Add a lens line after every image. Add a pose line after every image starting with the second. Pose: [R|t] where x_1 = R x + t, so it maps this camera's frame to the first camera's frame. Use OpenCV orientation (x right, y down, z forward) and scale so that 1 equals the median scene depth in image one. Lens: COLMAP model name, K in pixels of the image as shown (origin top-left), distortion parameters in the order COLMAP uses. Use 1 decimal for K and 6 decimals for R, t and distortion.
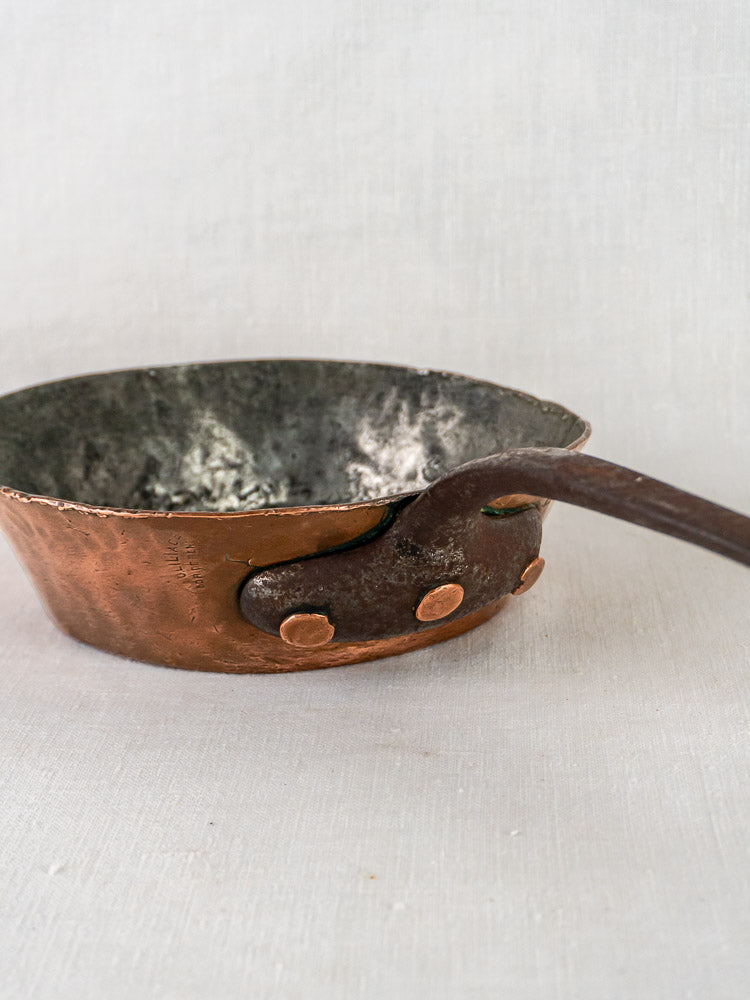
lens RADIAL K [[1988.9, 0, 362.6], [0, 1988.9, 566.0], [0, 0, 1]] dist [0.055597, 0.000000]
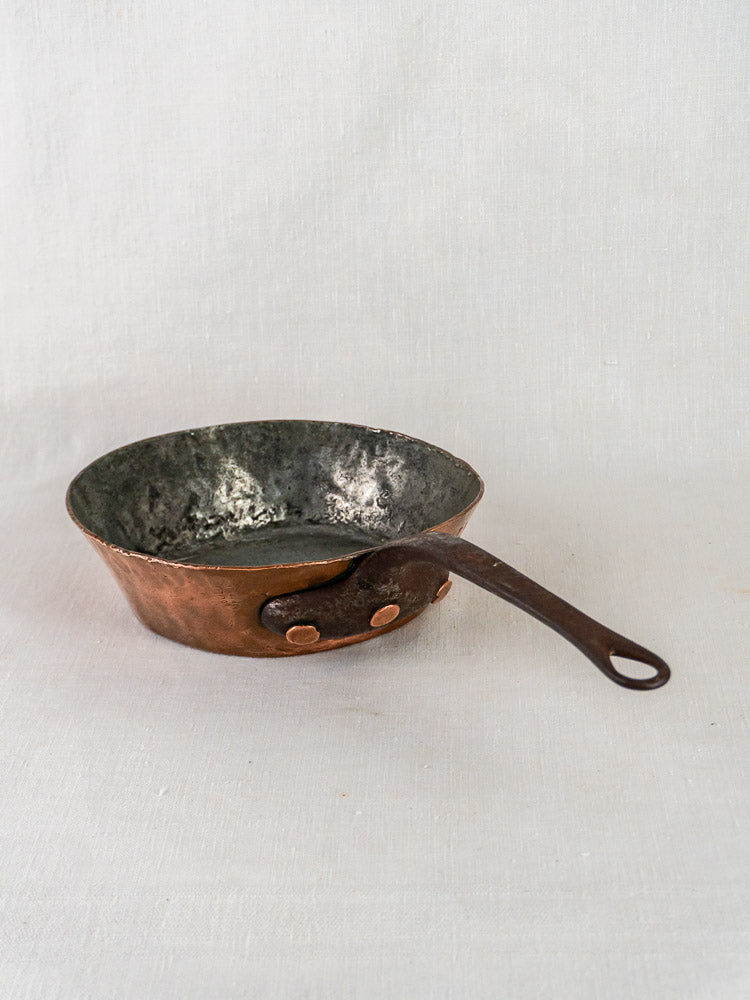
lens RADIAL K [[1988.9, 0, 364.7], [0, 1988.9, 495.3], [0, 0, 1]] dist [0.055597, 0.000000]
pose [[0.999858, -0.011200, 0.012593, 0.002531], [0.010550, 0.998664, 0.050593, -0.127157], [-0.013143, -0.050453, 0.998640, -0.480091]]
